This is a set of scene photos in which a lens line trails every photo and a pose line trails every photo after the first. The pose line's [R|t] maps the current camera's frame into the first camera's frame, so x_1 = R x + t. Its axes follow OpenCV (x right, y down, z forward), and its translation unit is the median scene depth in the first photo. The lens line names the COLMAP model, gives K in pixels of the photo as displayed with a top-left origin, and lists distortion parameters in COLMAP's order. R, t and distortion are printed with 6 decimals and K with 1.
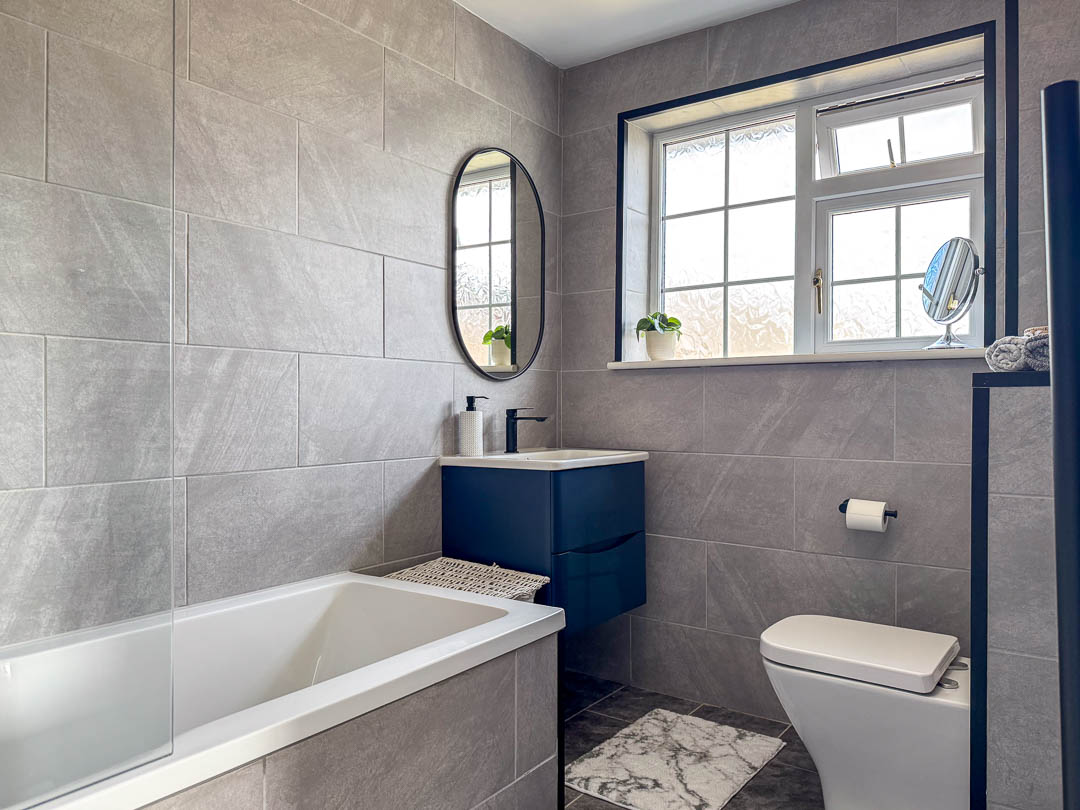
lens RADIAL K [[770.0, 0, 550.1], [0, 770.0, 409.6], [0, 0, 1]] dist [0.195091, -0.394419]
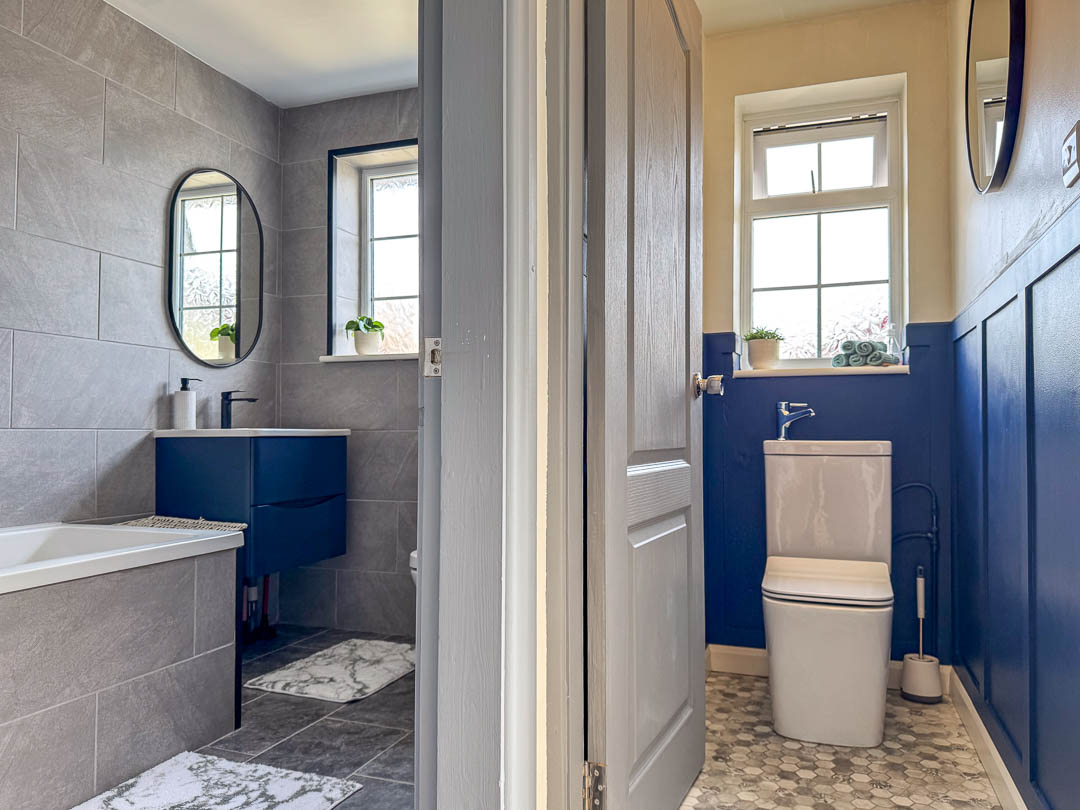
lens RADIAL K [[779.6, 0, 541.1], [0, 779.6, 411.1], [0, 0, 1]] dist [0.060831, -0.067559]
pose [[0.967643, 0.007617, 0.252207, 0.115726], [0.000810, 0.999445, -0.033293, 0.071701], [-0.252321, 0.032420, 0.967100, -0.268077]]
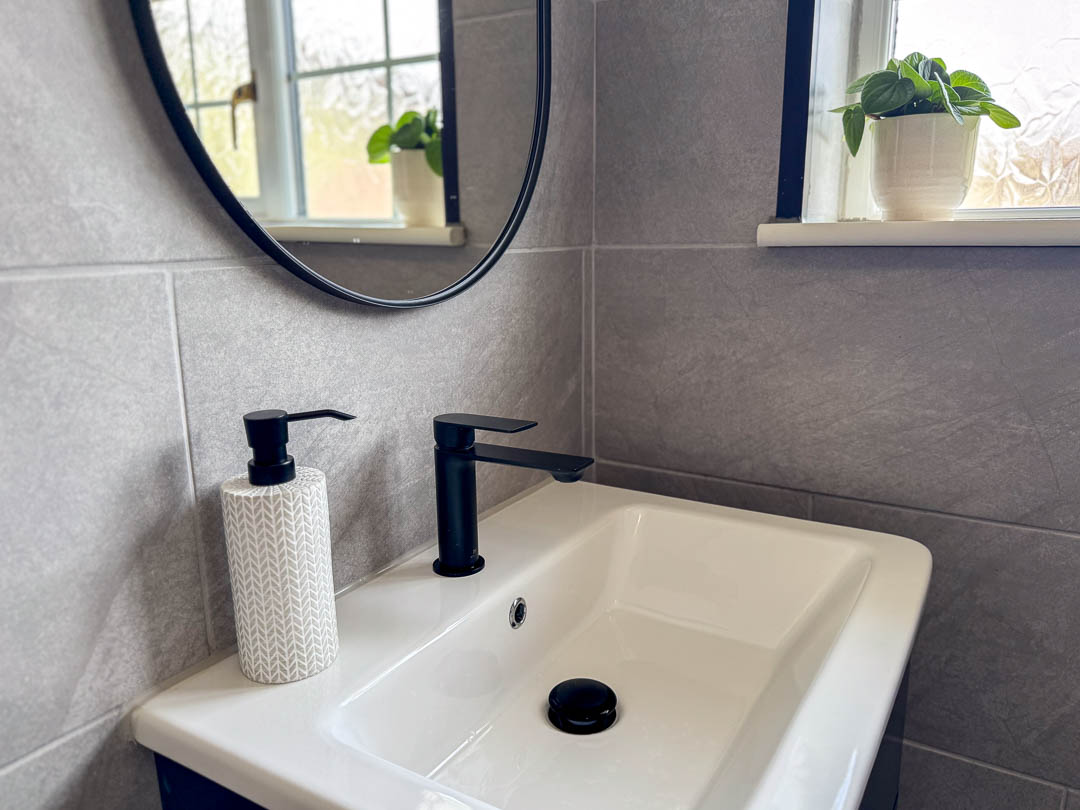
lens RADIAL K [[779.6, 0, 541.1], [0, 779.6, 411.1], [0, 0, 1]] dist [0.060831, -0.067559]
pose [[0.997753, -0.023689, 0.062676, -0.039470], [0.009319, 0.975387, 0.220302, -0.066879], [-0.066352, -0.219223, 0.973416, 0.782071]]
